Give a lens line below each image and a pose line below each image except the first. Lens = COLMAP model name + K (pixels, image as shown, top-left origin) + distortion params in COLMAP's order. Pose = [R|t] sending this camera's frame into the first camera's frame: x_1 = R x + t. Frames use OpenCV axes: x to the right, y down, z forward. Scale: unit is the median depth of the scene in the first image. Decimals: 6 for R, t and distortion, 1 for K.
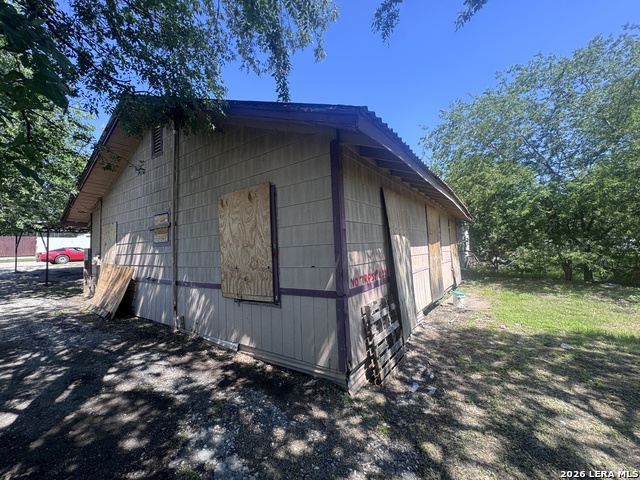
lens RADIAL K [[257.0, 0, 320.0], [0, 257.0, 240.0], [0, 0, 1]] dist [-0.001597, -0.000200]
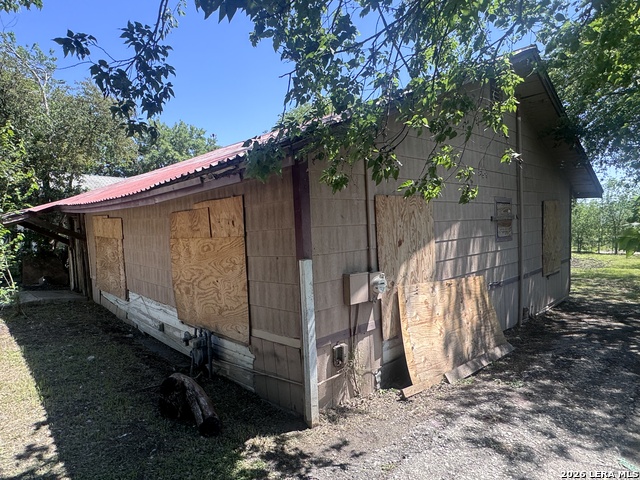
lens RADIAL K [[388.7, 0, 320.0], [0, 388.7, 240.0], [0, 0, 1]] dist [-0.000595, -0.000206]
pose [[0.177859, -0.019142, 0.983870, -1.769872], [-0.014330, 0.999654, 0.022040, 0.000904], [-0.983952, -0.018019, 0.177523, 1.224635]]
